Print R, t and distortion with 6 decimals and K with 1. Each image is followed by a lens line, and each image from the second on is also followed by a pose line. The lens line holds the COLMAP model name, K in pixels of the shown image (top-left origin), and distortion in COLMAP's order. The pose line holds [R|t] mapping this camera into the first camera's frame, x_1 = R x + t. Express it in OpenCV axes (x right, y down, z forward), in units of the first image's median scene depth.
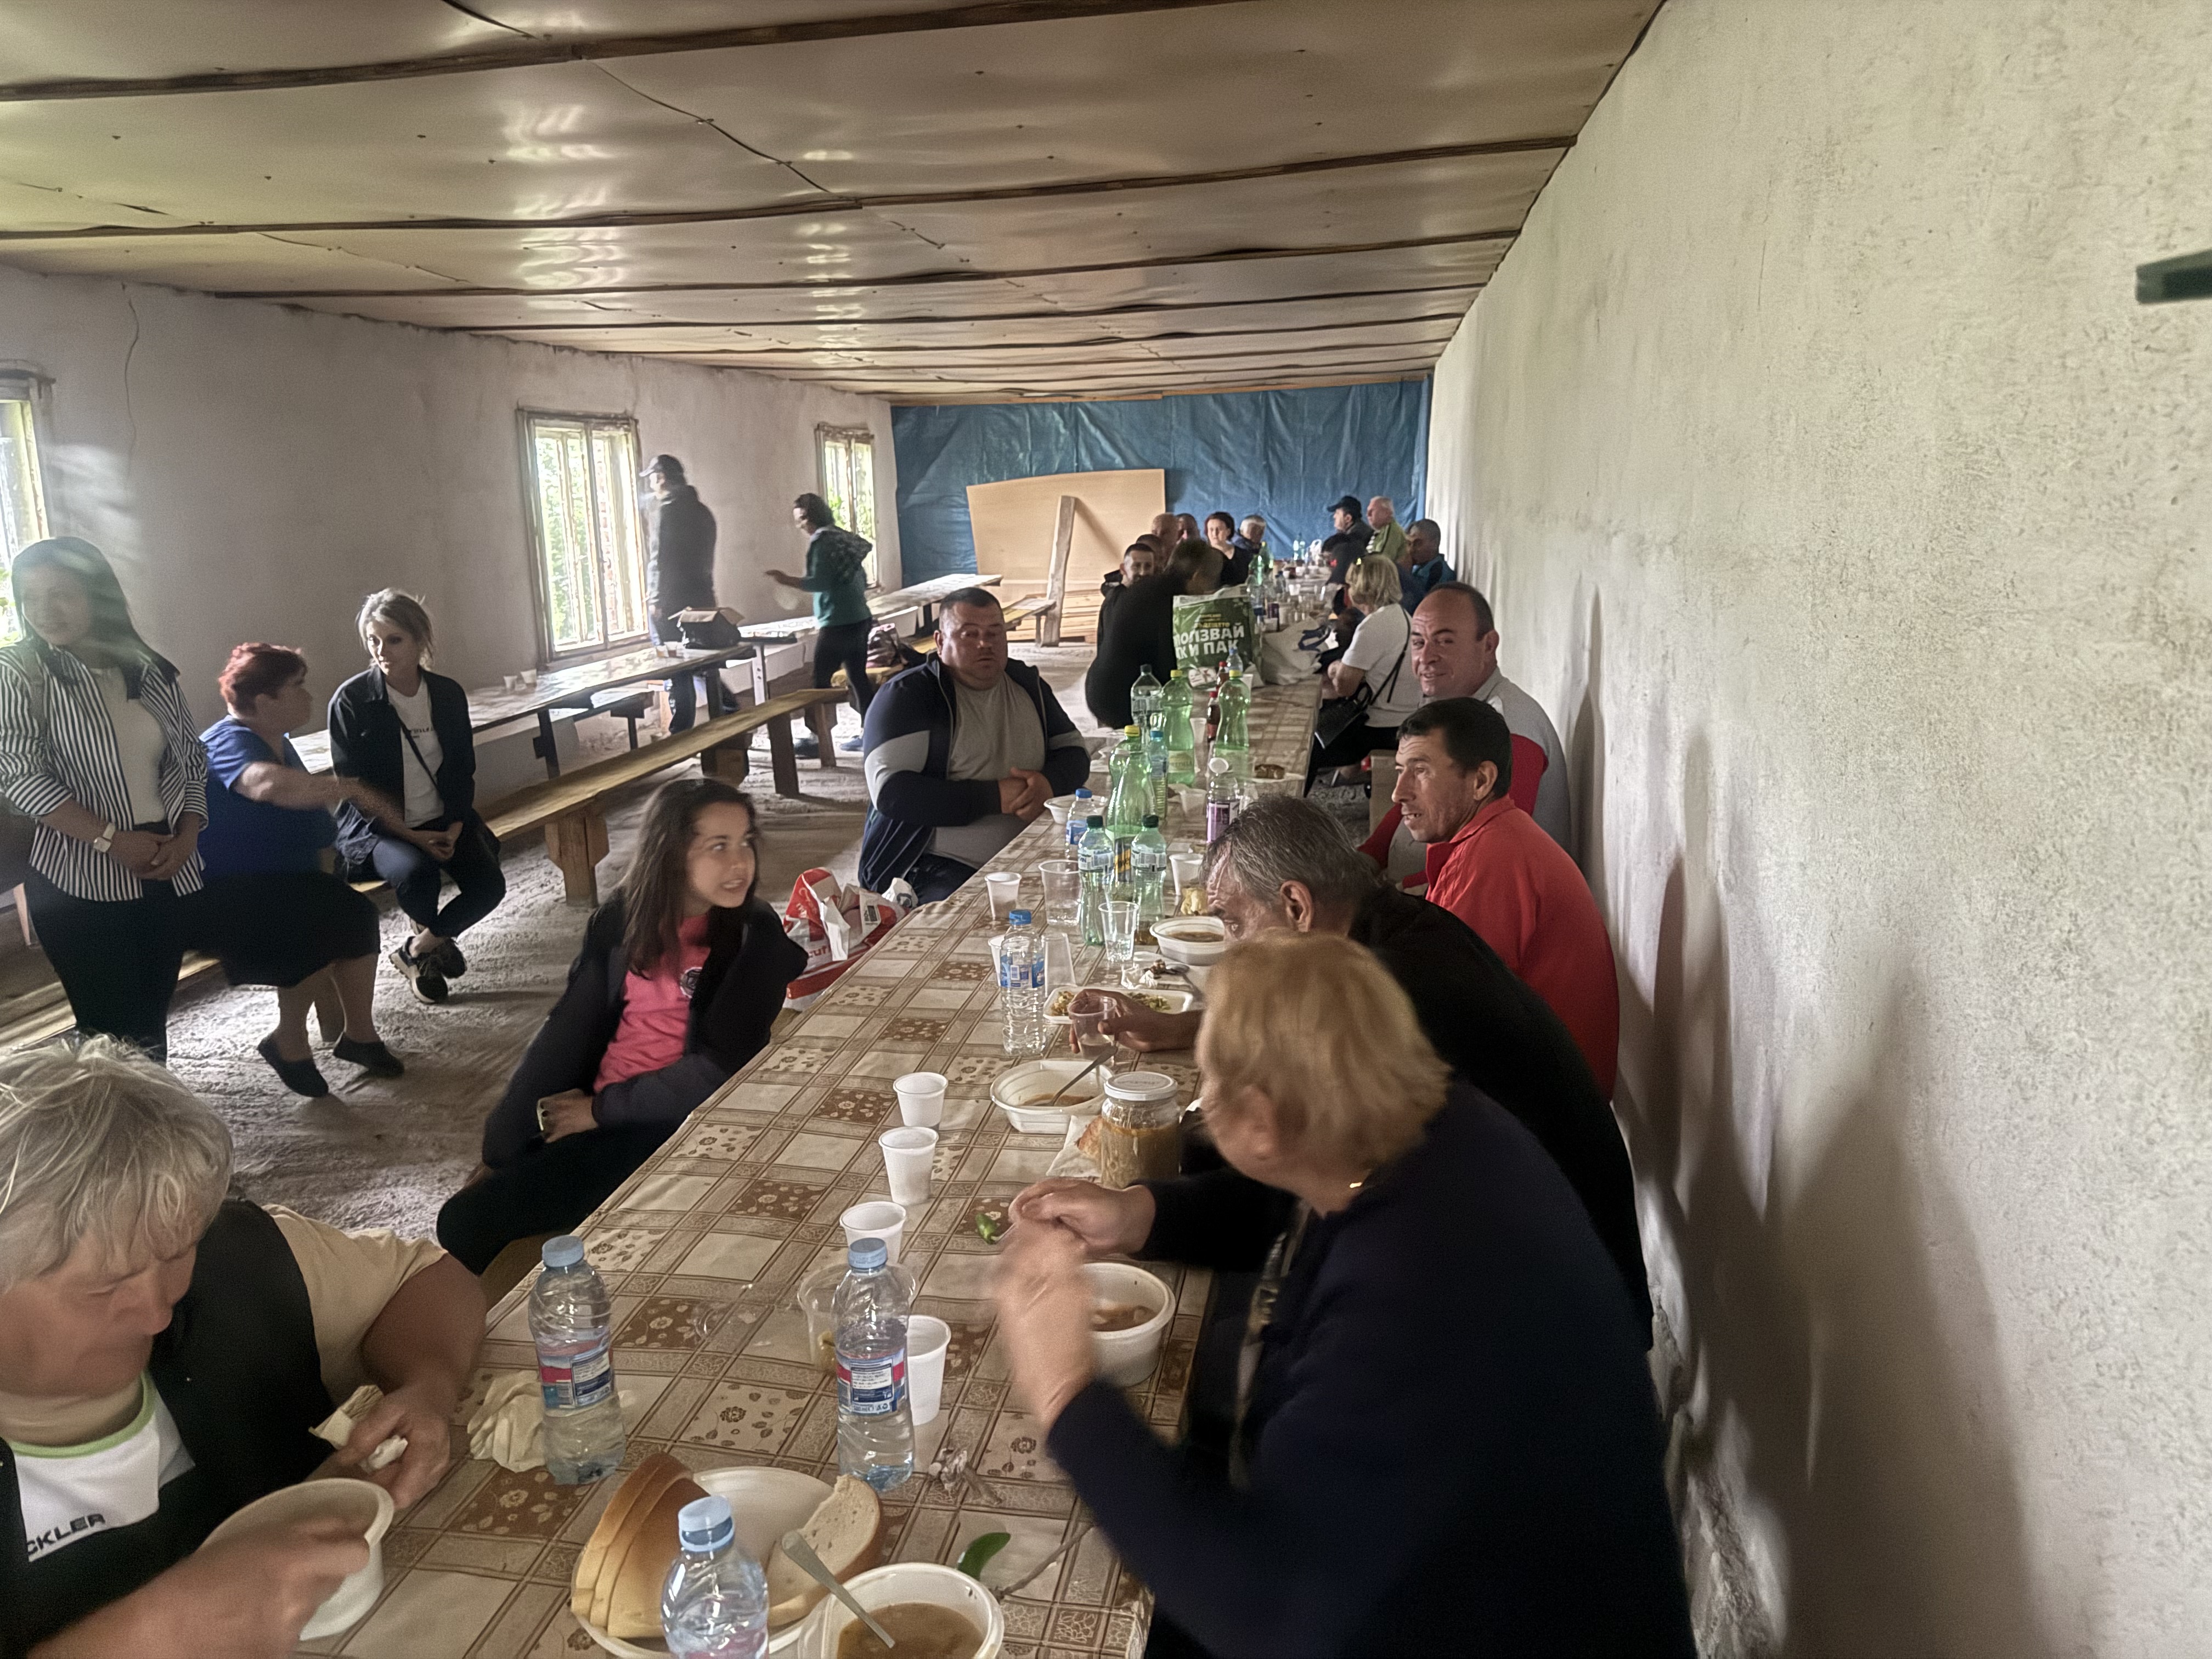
lens RADIAL K [[1562.3, 0, 1110.5], [0, 1562.3, 841.4], [0, 0, 1]] dist [0.016535, -0.031363]
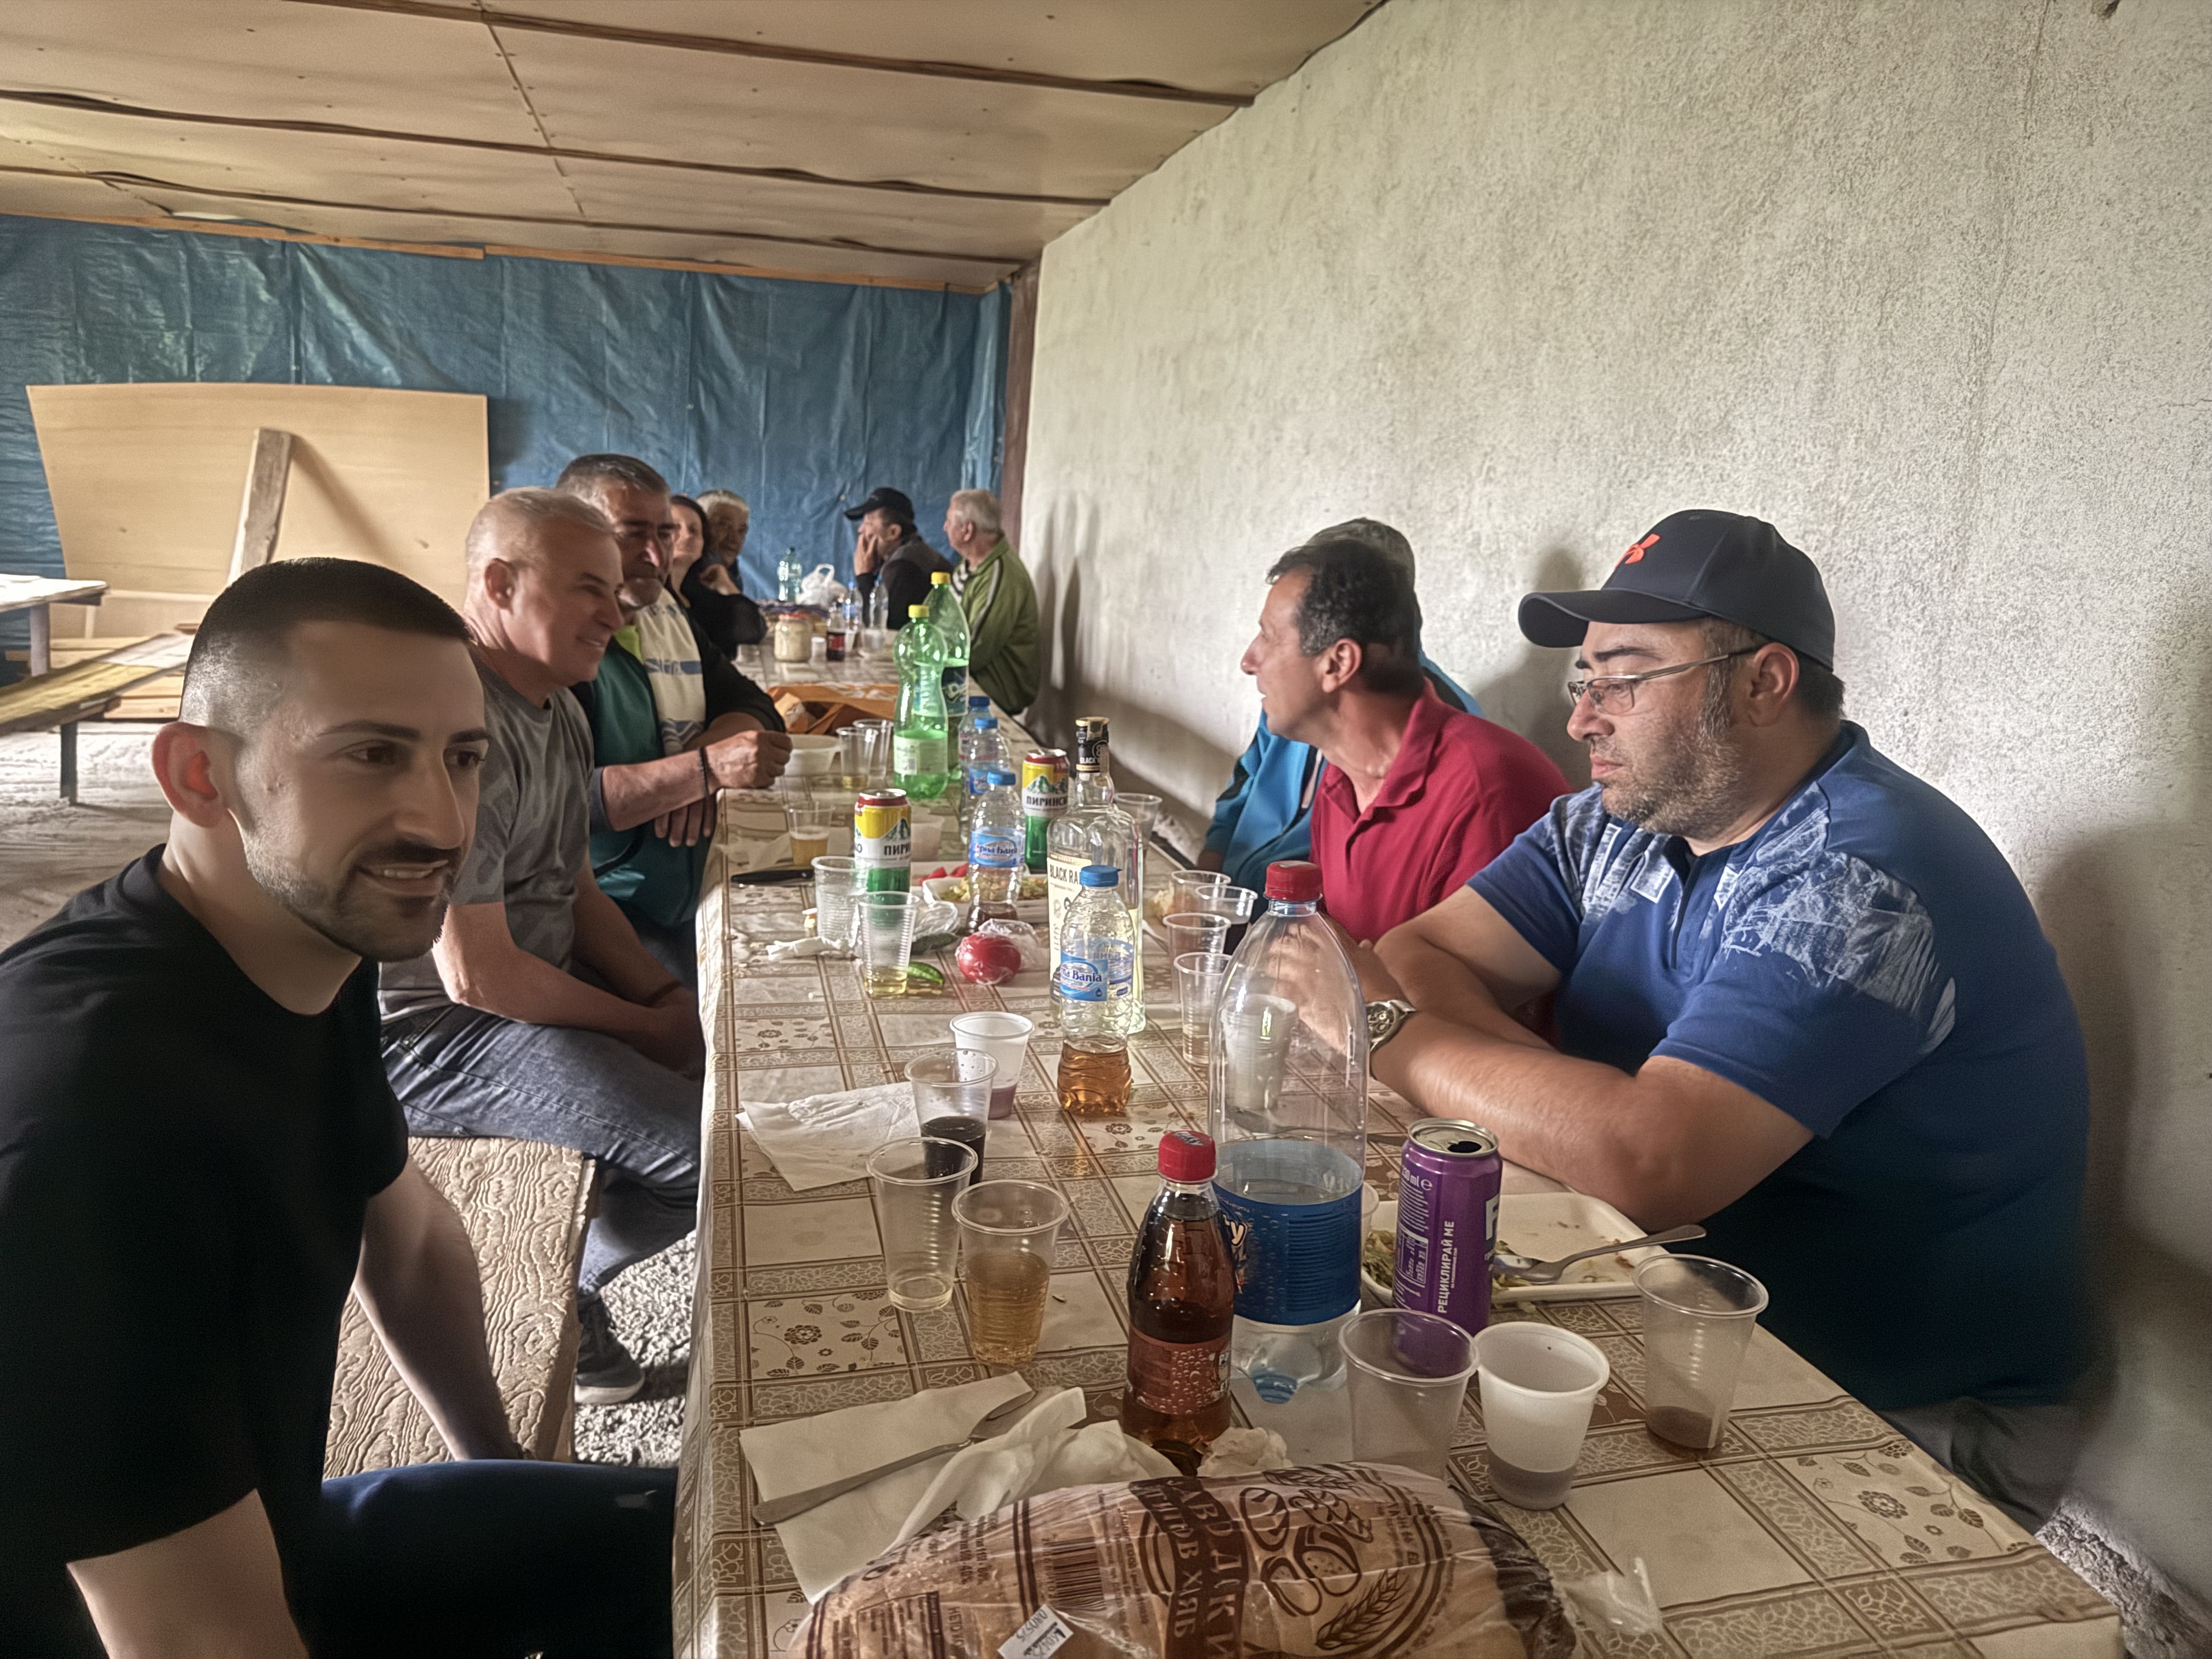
lens RADIAL K [[1562.3, 0, 1123.7], [0, 1562.3, 824.5], [0, 0, 1]] dist [0.016535, -0.031363]
pose [[0.908460, 0.010896, 0.417829, 0.034609], [0.005559, 0.999257, -0.038145, -0.239755], [-0.417934, 0.036976, 0.907725, 1.395021]]
